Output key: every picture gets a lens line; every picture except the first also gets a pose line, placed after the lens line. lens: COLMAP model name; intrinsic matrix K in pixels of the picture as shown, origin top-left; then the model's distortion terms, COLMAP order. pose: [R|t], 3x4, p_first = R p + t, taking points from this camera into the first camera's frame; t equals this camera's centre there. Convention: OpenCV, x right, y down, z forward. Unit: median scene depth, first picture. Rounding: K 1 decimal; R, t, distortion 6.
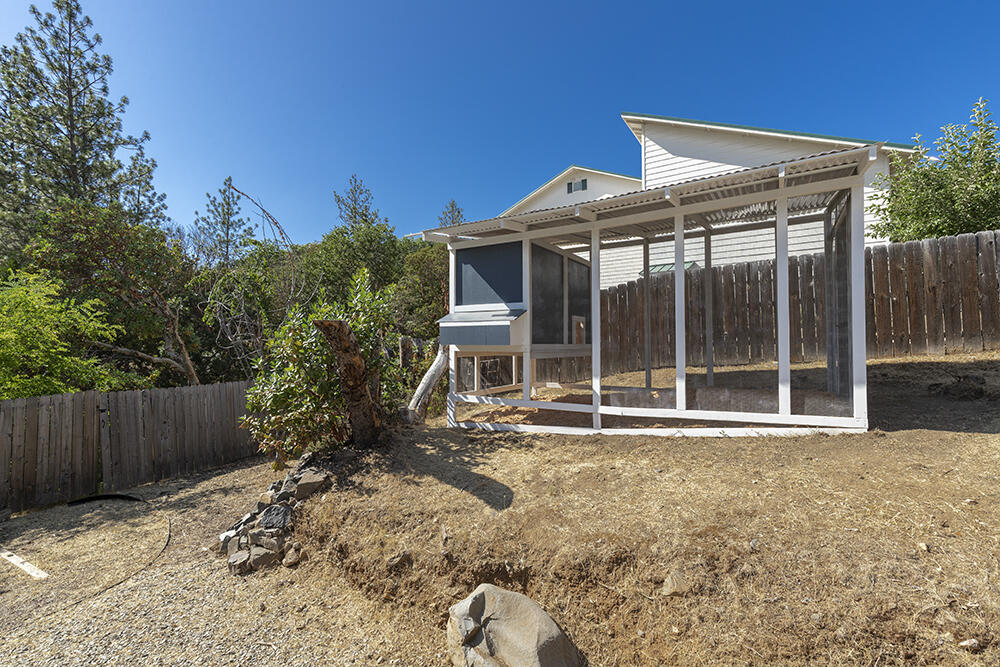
lens RADIAL K [[450.2, 0, 497.7], [0, 450.2, 336.6], [0, 0, 1]] dist [0.015689, -0.007093]
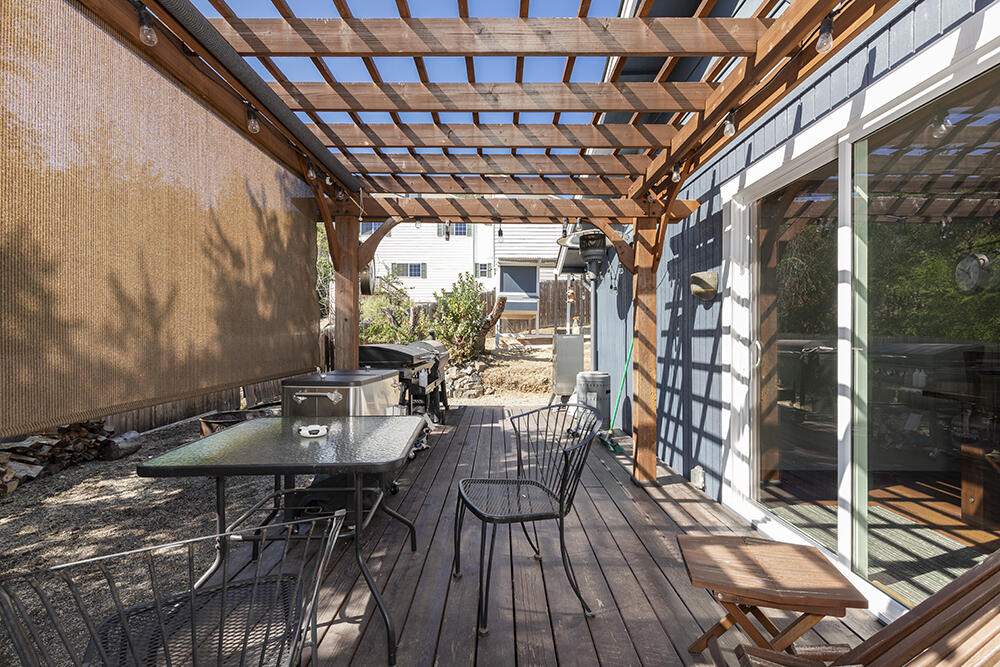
lens RADIAL K [[450.2, 0, 497.7], [0, 450.2, 336.6], [0, 0, 1]] dist [0.015689, -0.007093]
pose [[0.841493, 0.003250, 0.540259, -1.510525], [-0.019997, 0.999484, 0.025133, 0.105322], [-0.539898, -0.031953, 0.841124, -0.950371]]
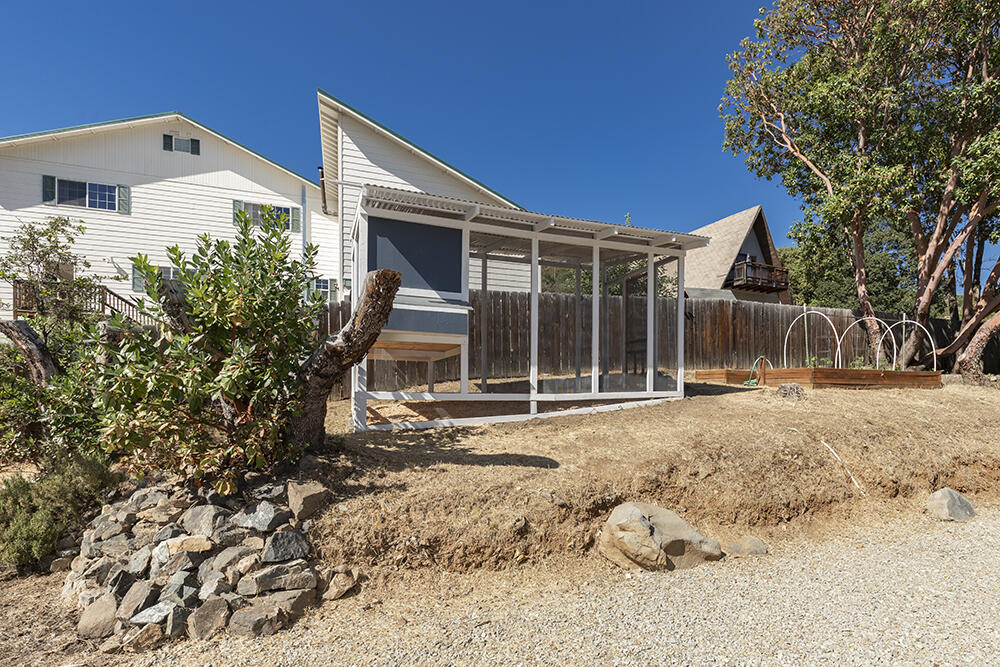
lens RADIAL K [[518.1, 0, 580.2], [0, 518.1, 391.6], [0, 0, 1]] dist [-0.000239, -0.000314]
pose [[0.540825, 0.005780, 0.841115, -0.820330], [-0.024352, 0.999665, 0.008788, 0.133165], [-0.840783, -0.025236, 0.540784, 0.191923]]
